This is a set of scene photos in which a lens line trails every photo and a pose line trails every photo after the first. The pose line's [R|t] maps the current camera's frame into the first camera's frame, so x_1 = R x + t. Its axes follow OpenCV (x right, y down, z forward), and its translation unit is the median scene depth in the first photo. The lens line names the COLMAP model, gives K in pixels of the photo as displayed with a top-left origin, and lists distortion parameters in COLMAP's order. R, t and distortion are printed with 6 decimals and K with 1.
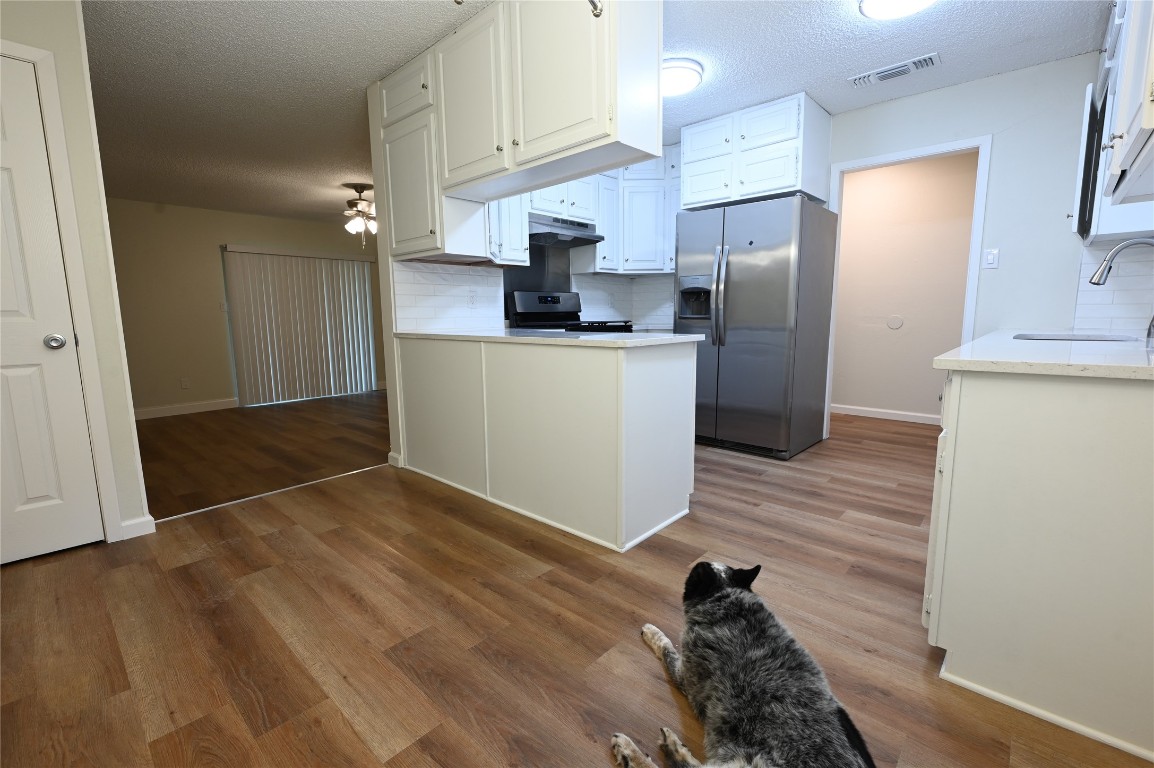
lens RADIAL K [[501.1, 0, 575.5], [0, 501.1, 384.2], [0, 0, 1]] dist [0.001571, -0.000170]
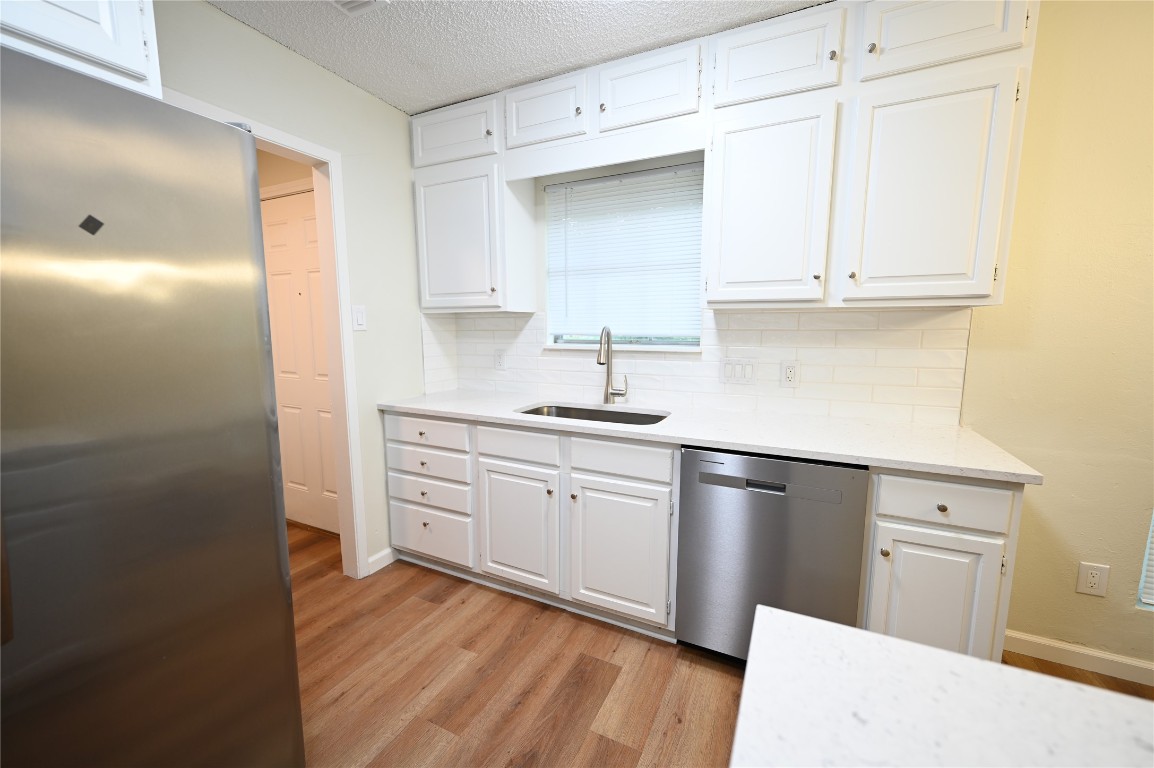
lens RADIAL K [[457.9, 0, 575.2], [0, 457.9, 386.7], [0, 0, 1]] dist [-0.000146, 0.000132]
pose [[-0.273062, -0.113208, 0.955312, 0.071459], [0.137646, 0.978236, 0.155268, -0.375190], [-0.952098, 0.173893, -0.251536, 1.560282]]
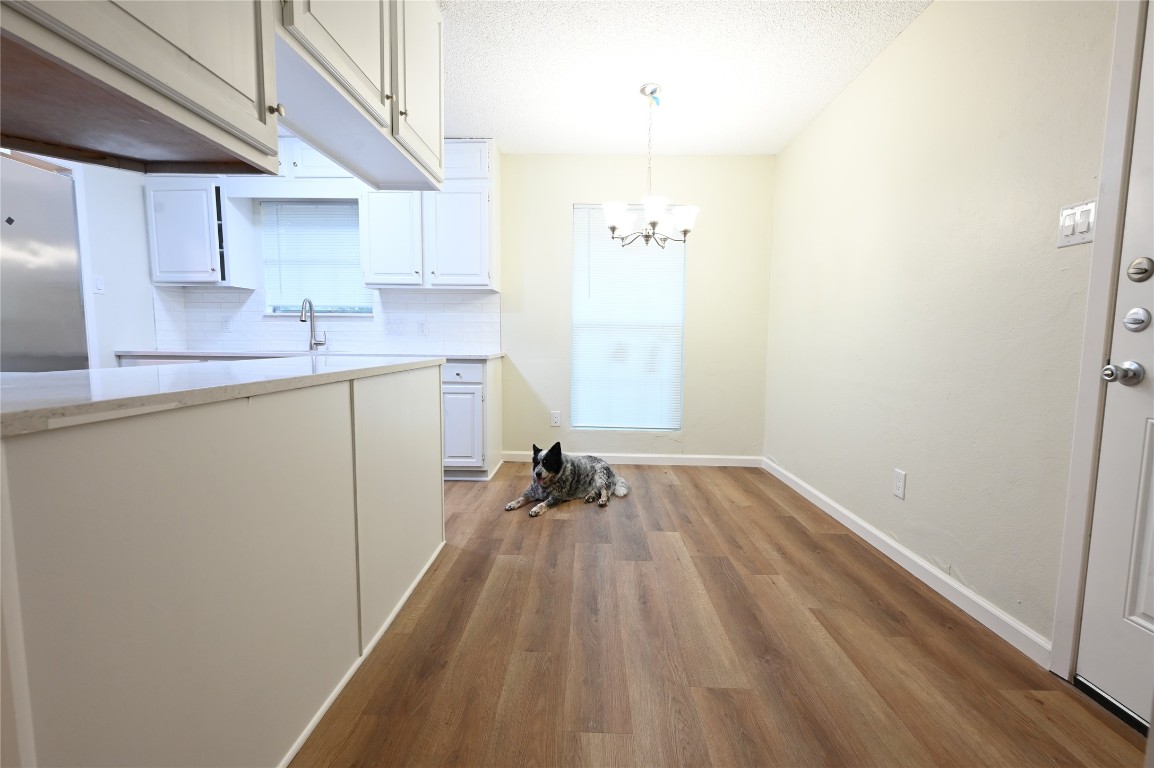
lens RADIAL K [[501.1, 0, 576.5], [0, 501.1, 385.7], [0, 0, 1]] dist [0.001571, -0.000170]
pose [[-0.654292, -0.064810, 0.753460, -1.120554], [0.103509, 0.979269, 0.174119, -0.218161], [-0.749125, 0.191914, -0.634020, 1.701538]]
